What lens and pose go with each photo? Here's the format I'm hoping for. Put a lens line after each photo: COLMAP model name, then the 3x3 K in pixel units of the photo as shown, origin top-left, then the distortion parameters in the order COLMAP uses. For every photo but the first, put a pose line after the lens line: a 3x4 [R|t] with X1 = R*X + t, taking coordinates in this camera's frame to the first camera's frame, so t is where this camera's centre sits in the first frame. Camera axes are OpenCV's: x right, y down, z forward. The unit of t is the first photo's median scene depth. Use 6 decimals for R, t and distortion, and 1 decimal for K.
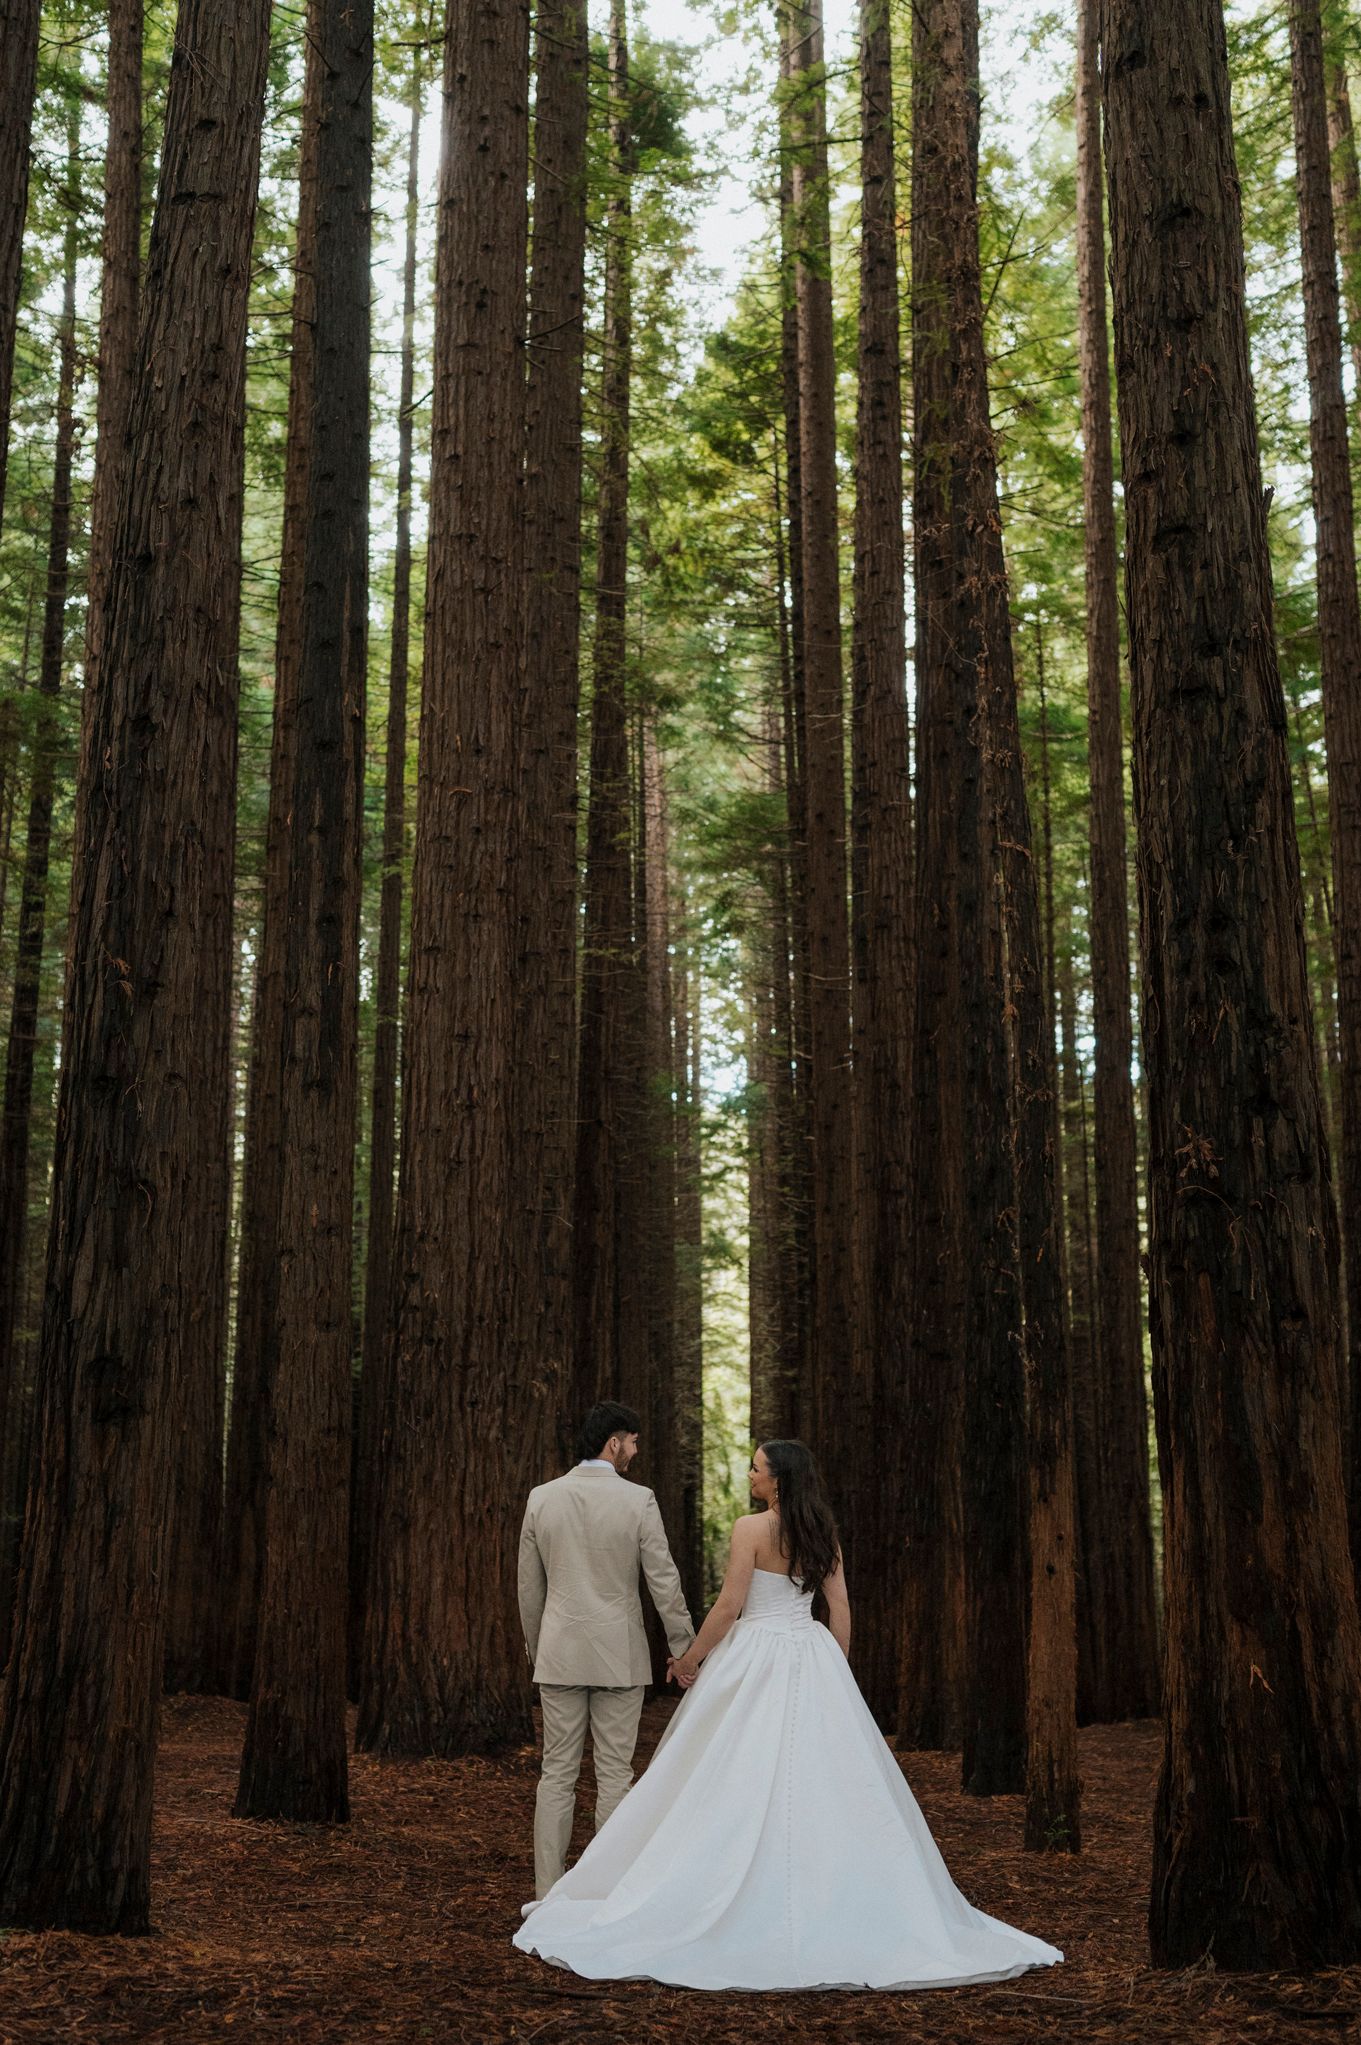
lens RADIAL K [[1972.6, 0, 680.5], [0, 1972.6, 1022.5], [0, 0, 1]] dist [-0.000038, 0.011146]
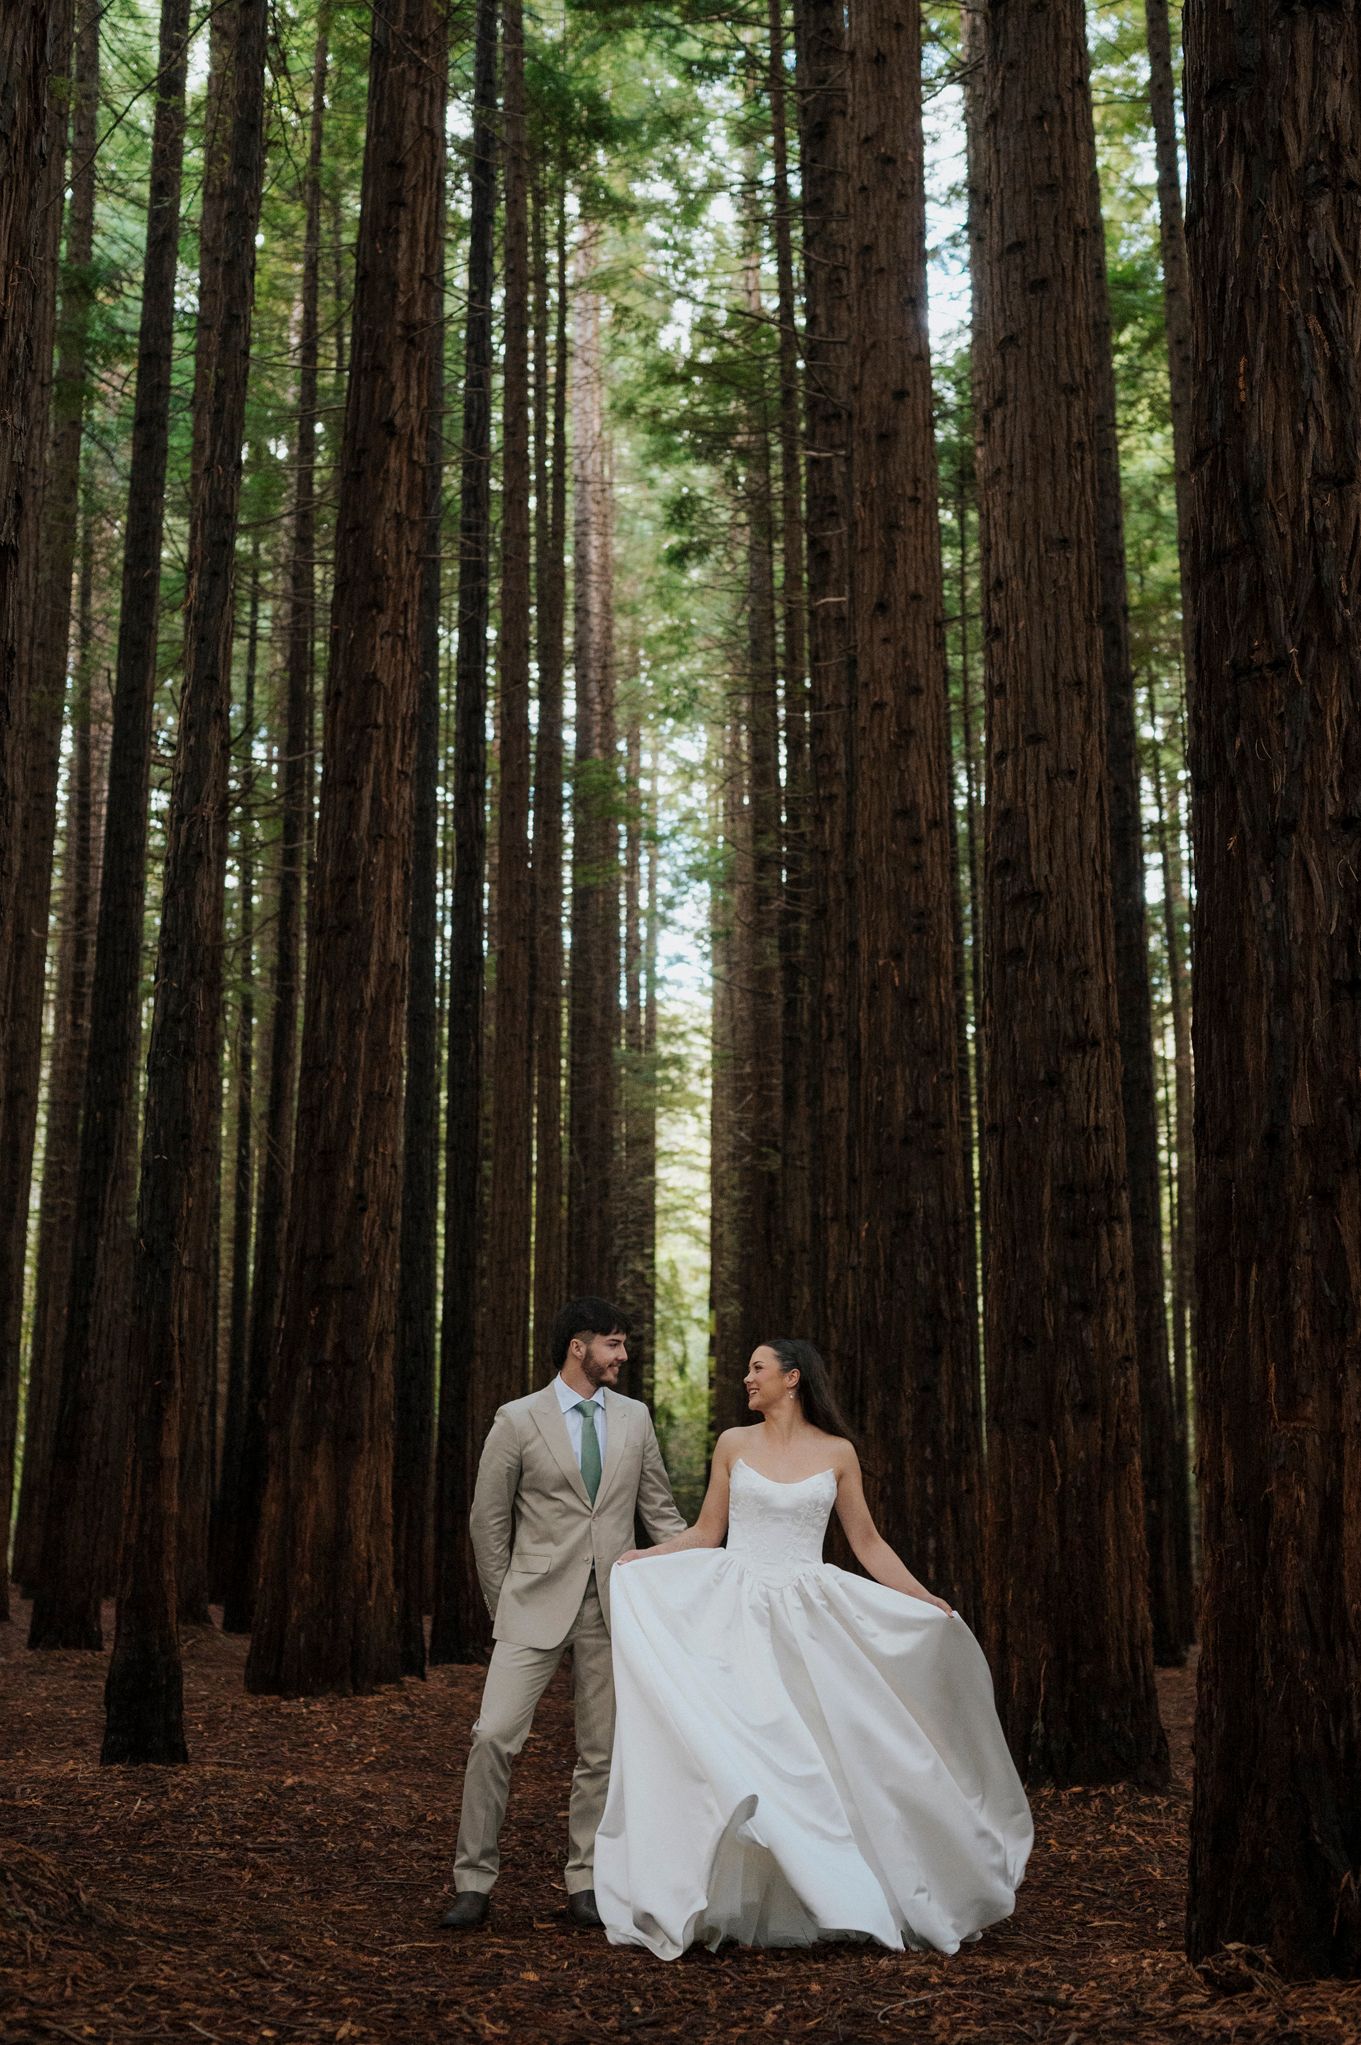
lens RADIAL K [[1972.6, 0, 680.5], [0, 1972.6, 1022.5], [0, 0, 1]] dist [-0.000038, 0.011146]
pose [[0.999782, 0.009519, 0.018592, 0.009832], [-0.010388, 0.998830, 0.047223, 0.082178], [-0.018120, -0.047405, 0.998711, 0.261726]]
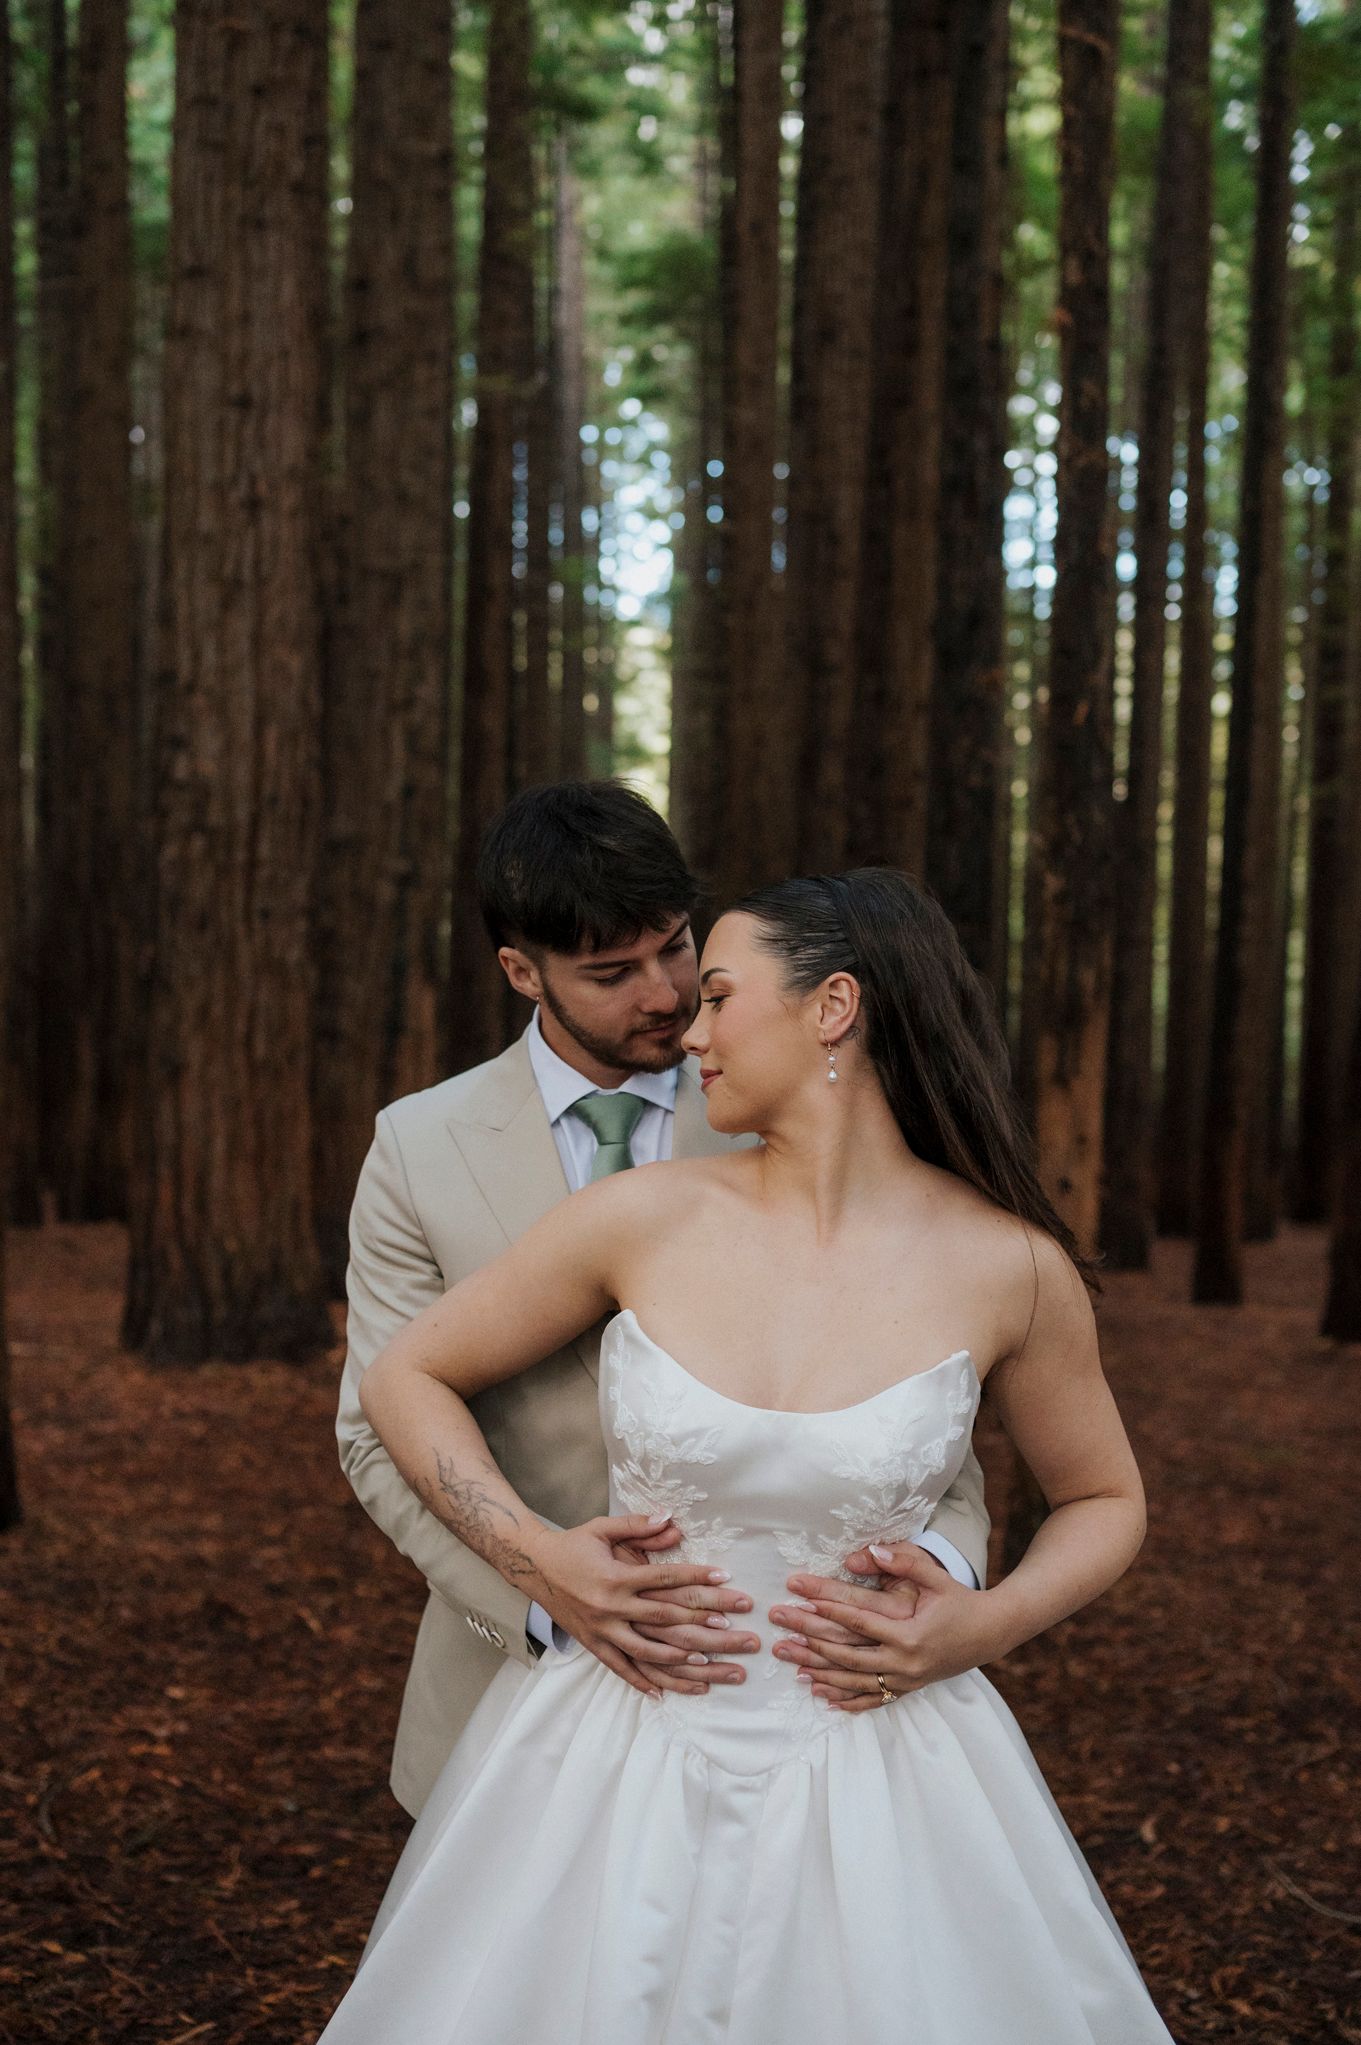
lens RADIAL K [[1905.6, 0, 681.6], [0, 1905.6, 1033.0], [0, 0, 1]] dist [0.000956, 0.009615]
pose [[0.998820, 0.016888, 0.045544, 0.004432], [-0.028003, 0.966317, 0.255826, 0.010586], [-0.039690, -0.256799, 0.965649, 0.063697]]
